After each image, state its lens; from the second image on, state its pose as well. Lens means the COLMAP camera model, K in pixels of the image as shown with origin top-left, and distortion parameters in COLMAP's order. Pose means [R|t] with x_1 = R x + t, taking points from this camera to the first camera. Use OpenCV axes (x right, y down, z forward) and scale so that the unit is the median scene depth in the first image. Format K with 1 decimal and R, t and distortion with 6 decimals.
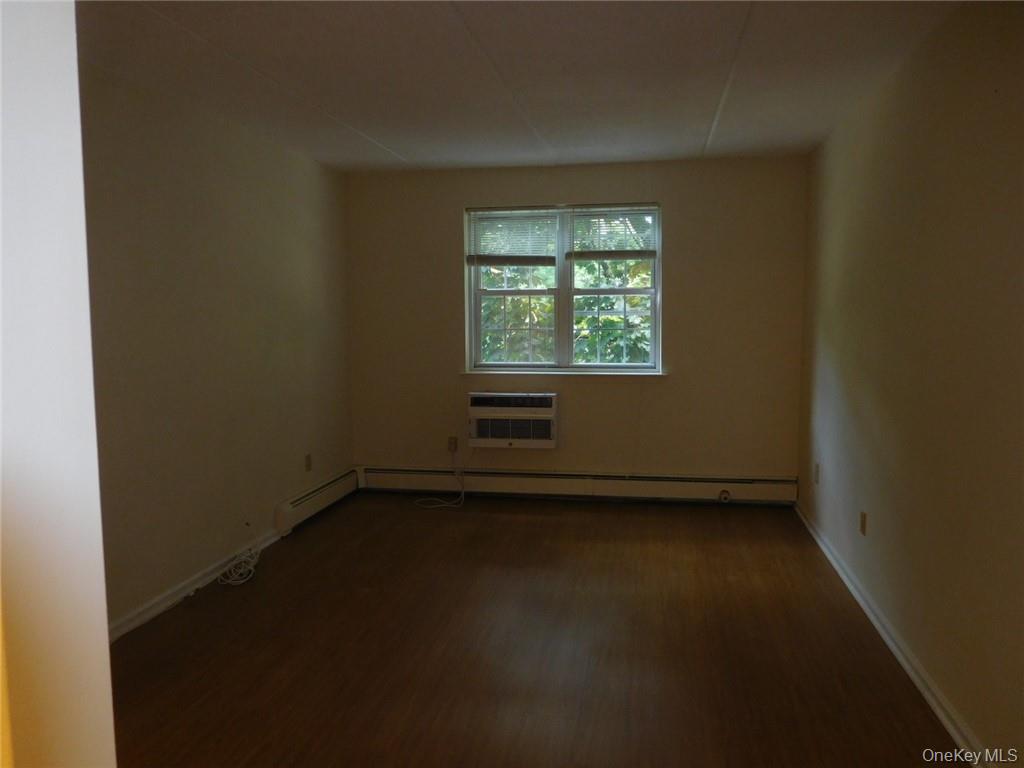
lens RADIAL K [[762.2, 0, 512.0], [0, 762.2, 384.0], [0, 0, 1]] dist [0.002661, 0.000054]
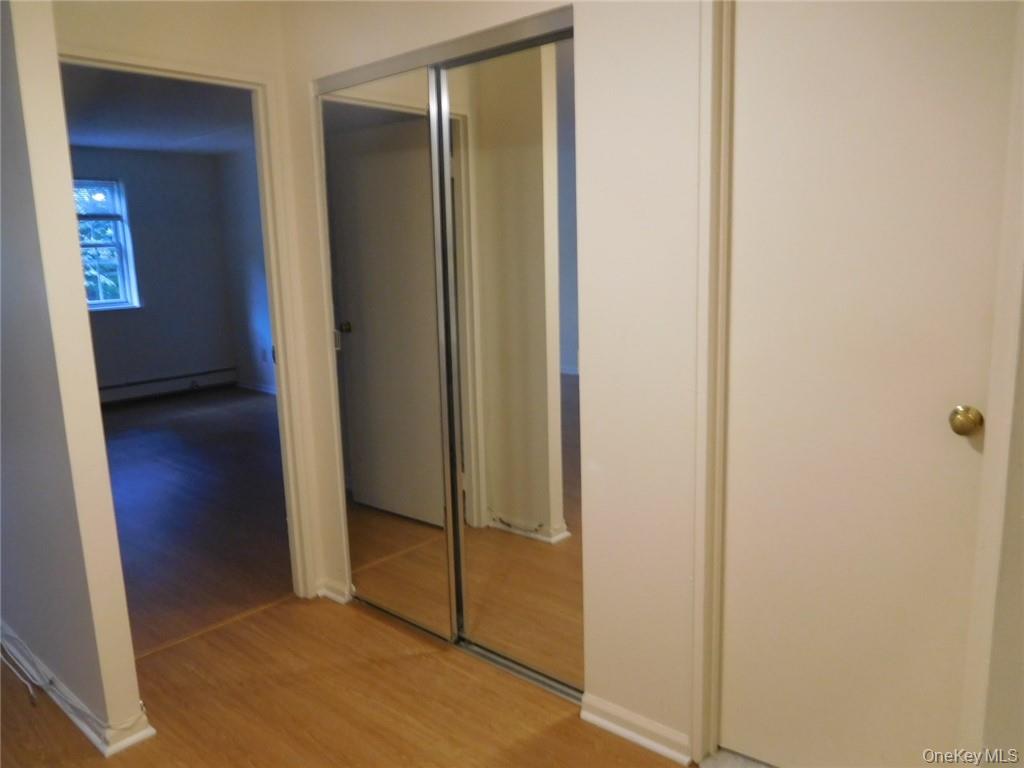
lens RADIAL K [[762.2, 0, 512.0], [0, 762.2, 384.0], [0, 0, 1]] dist [0.002661, 0.000054]
pose [[0.522319, -0.157335, 0.838110, -0.634773], [0.104830, 0.987224, 0.119996, 0.031598], [-0.846282, 0.025183, 0.532139, -0.306849]]
